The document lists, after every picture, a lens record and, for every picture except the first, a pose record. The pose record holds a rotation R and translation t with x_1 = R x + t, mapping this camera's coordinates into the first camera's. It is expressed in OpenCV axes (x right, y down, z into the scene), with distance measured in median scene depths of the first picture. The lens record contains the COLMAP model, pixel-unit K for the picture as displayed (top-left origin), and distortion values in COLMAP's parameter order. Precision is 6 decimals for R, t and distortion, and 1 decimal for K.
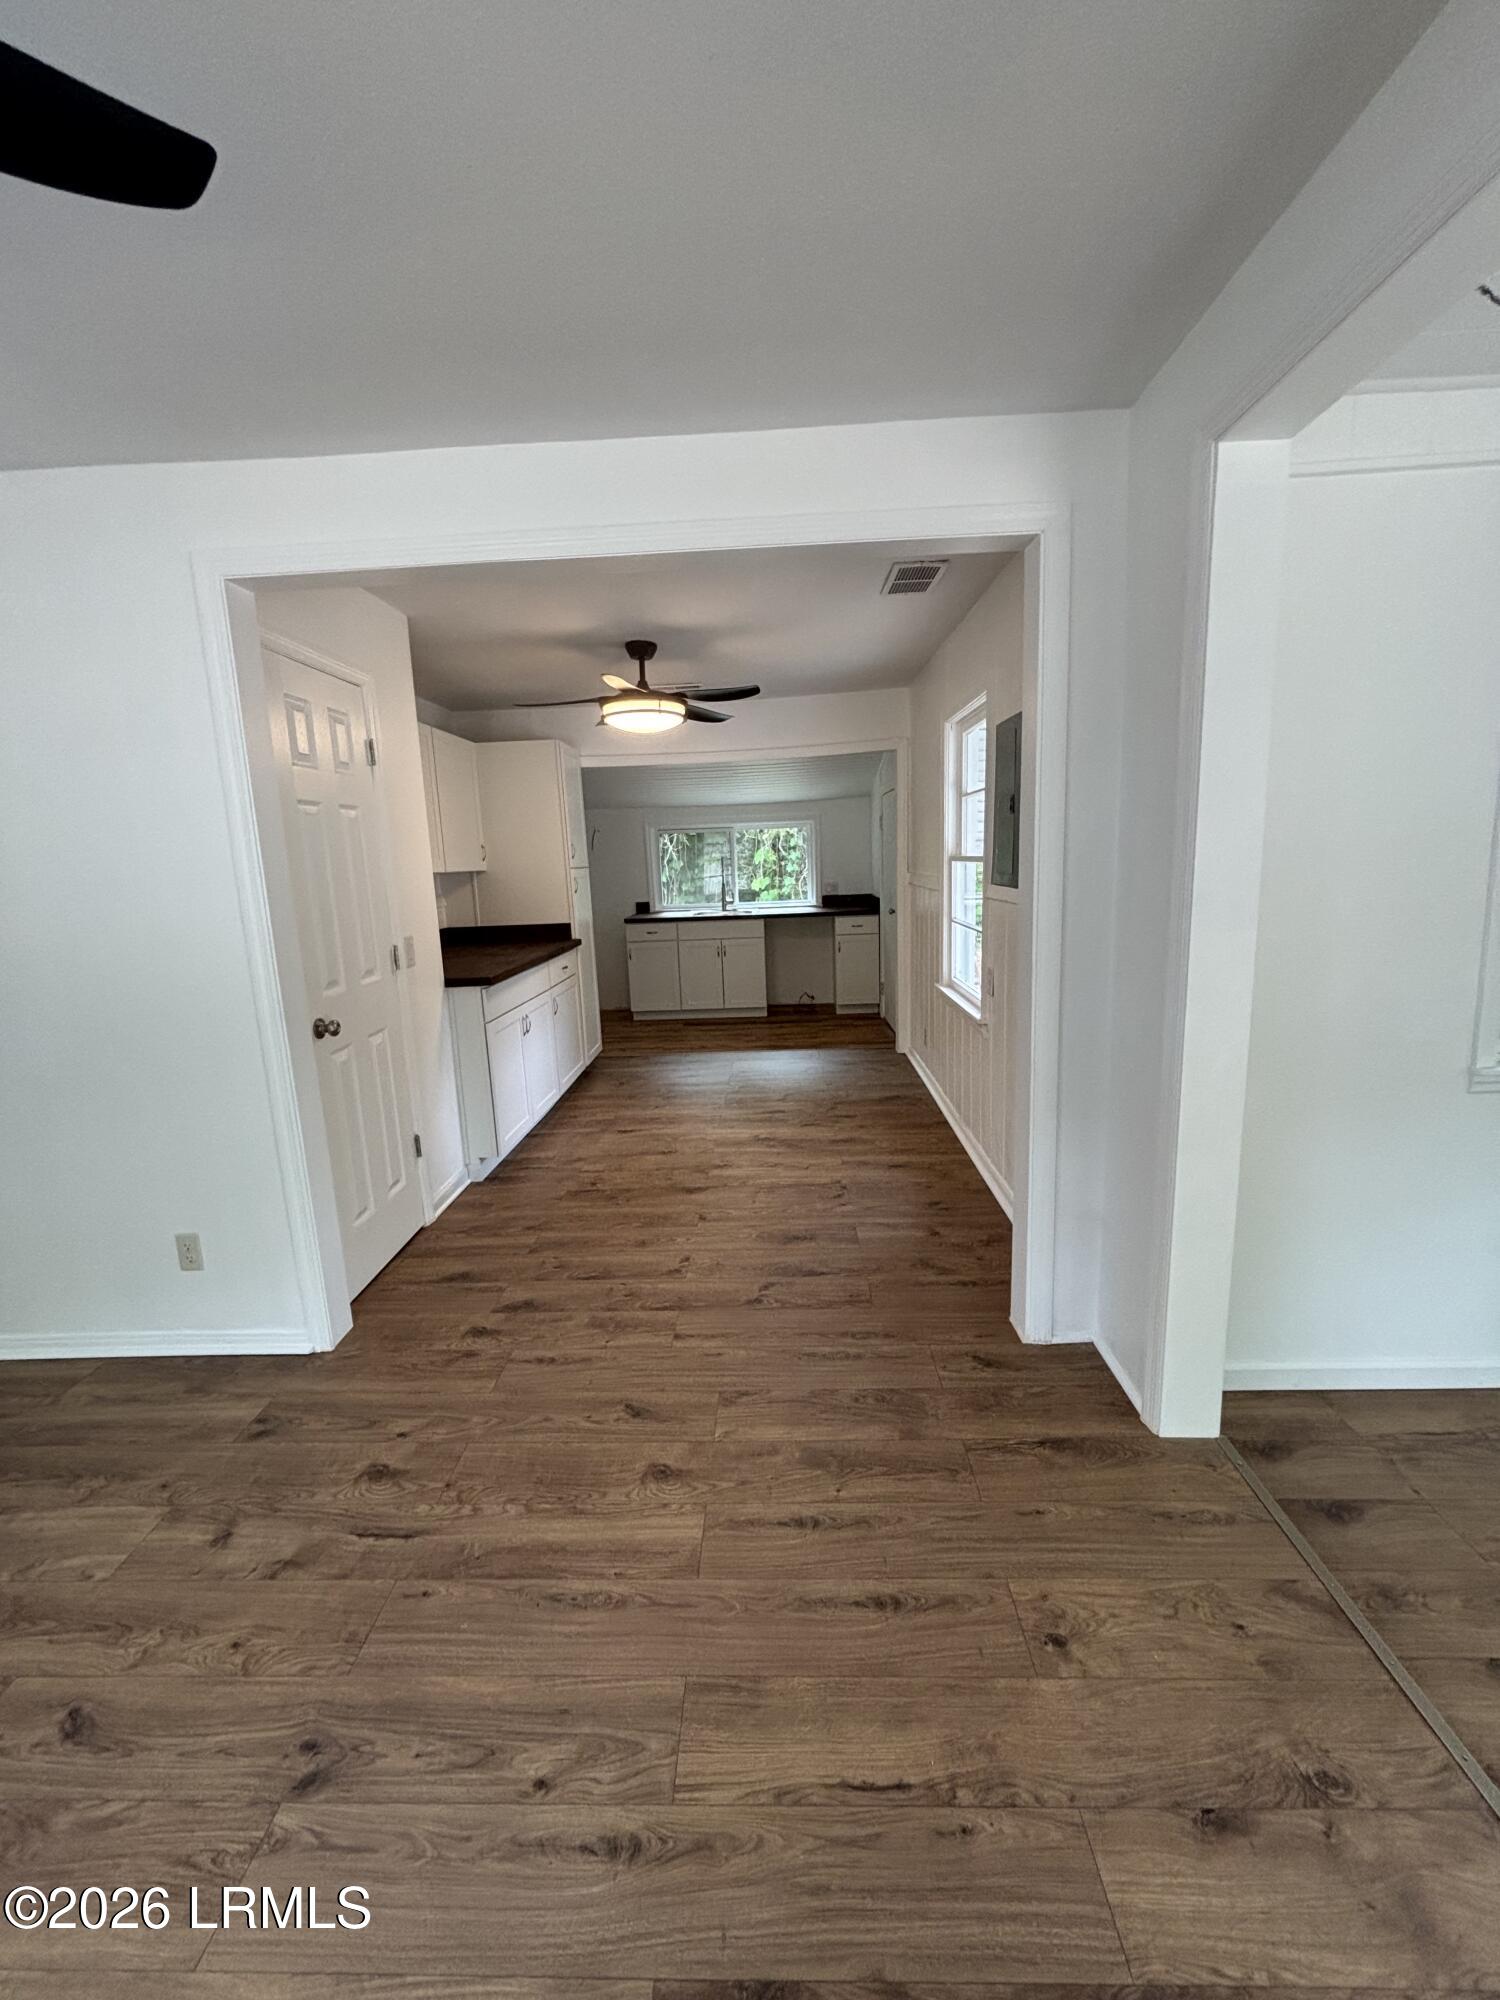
lens RADIAL K [[820.4, 0, 760.0], [0, 820.4, 994.8], [0, 0, 1]] dist [0.002357, 0.000050]
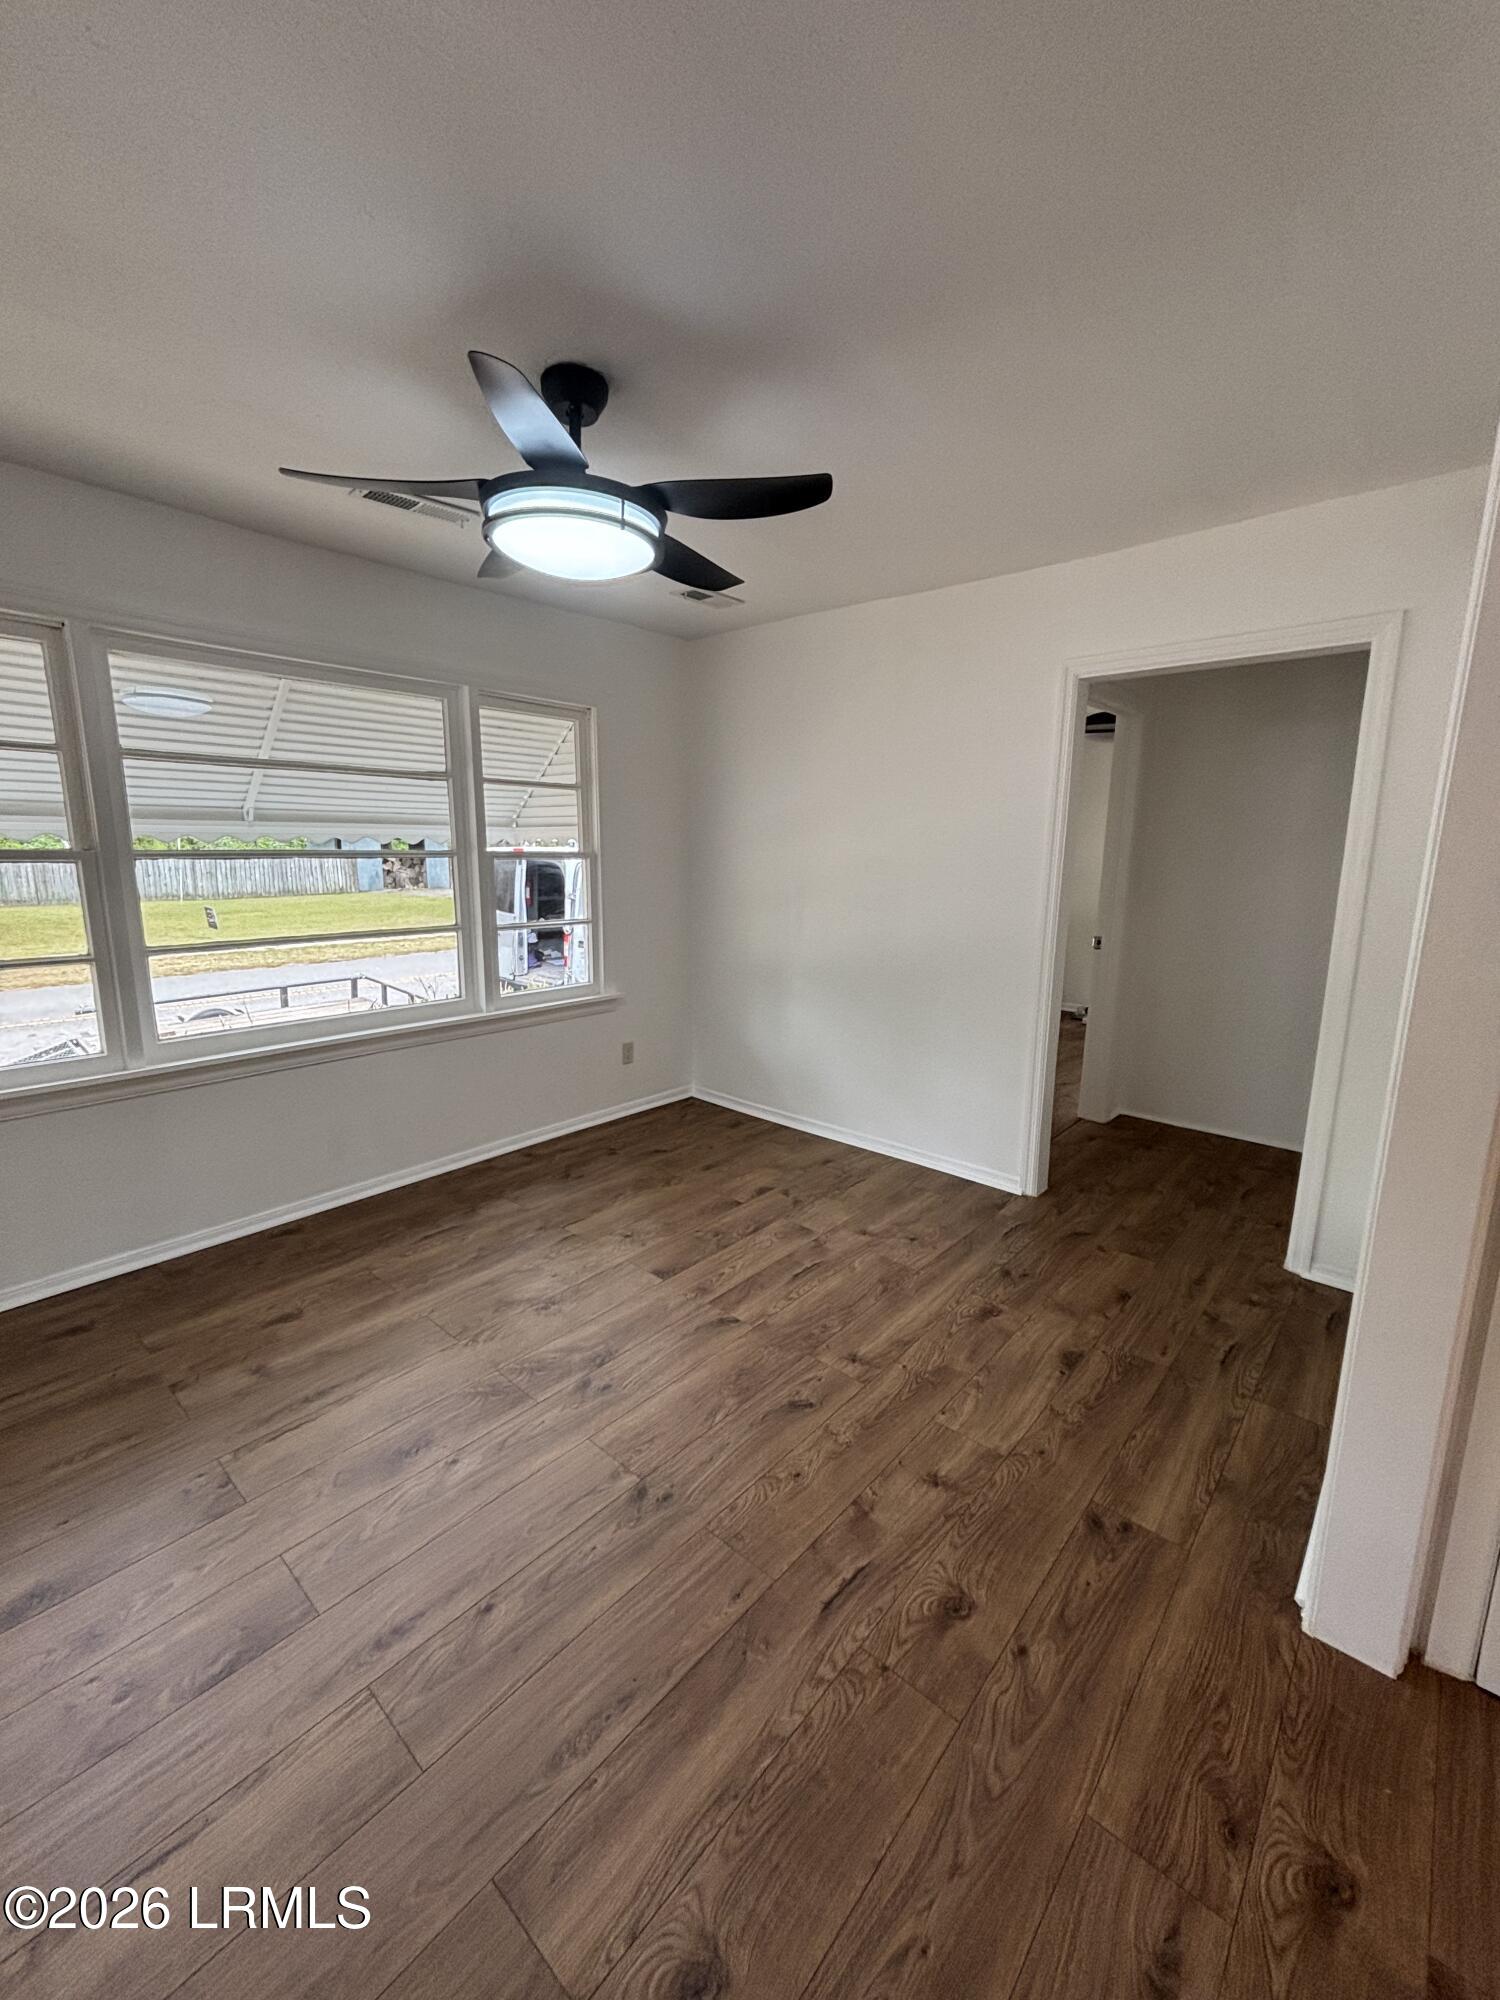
lens RADIAL K [[822.2, 0, 750.0], [0, 822.2, 1000.0], [0, 0, 1]] dist [0.002958, 0.000224]
pose [[-0.644242, 0.176671, -0.744137, 0.119489], [-0.119794, 0.937637, 0.326324, -0.162427], [0.755382, 0.299374, -0.582901, 0.941638]]
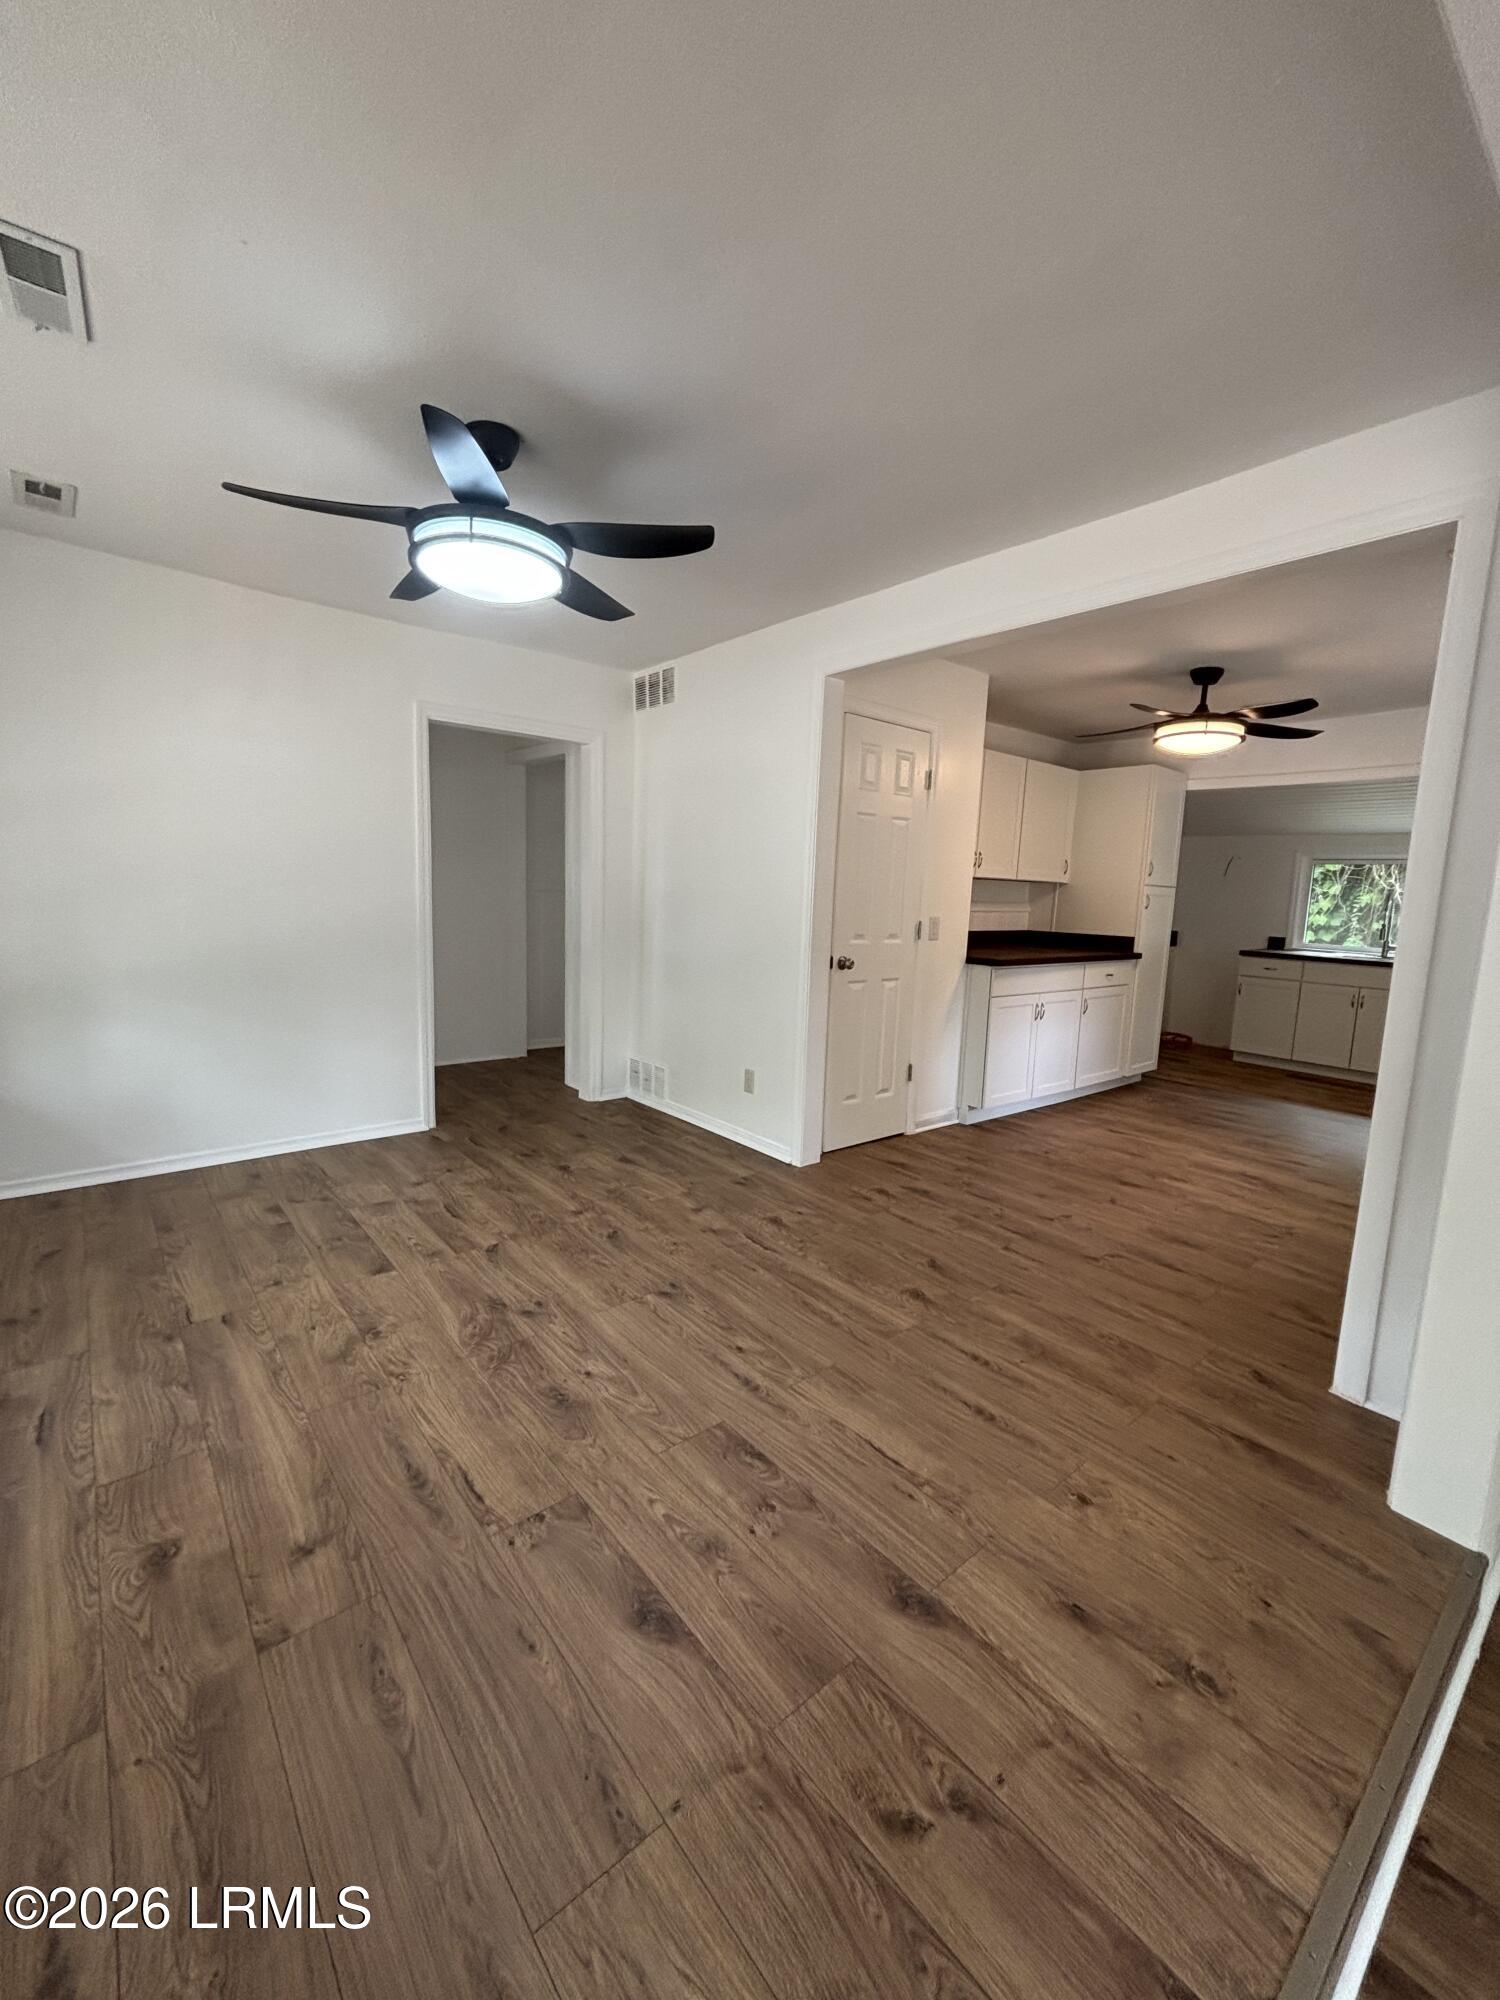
lens RADIAL K [[822.2, 0, 750.0], [0, 822.2, 1000.0], [0, 0, 1]] dist [0.002958, 0.000224]
pose [[0.660250, 0.164102, -0.732898, 0.507500], [-0.190336, 0.980541, 0.048082, 0.074472], [0.726527, 0.107750, 0.678637, -0.145920]]
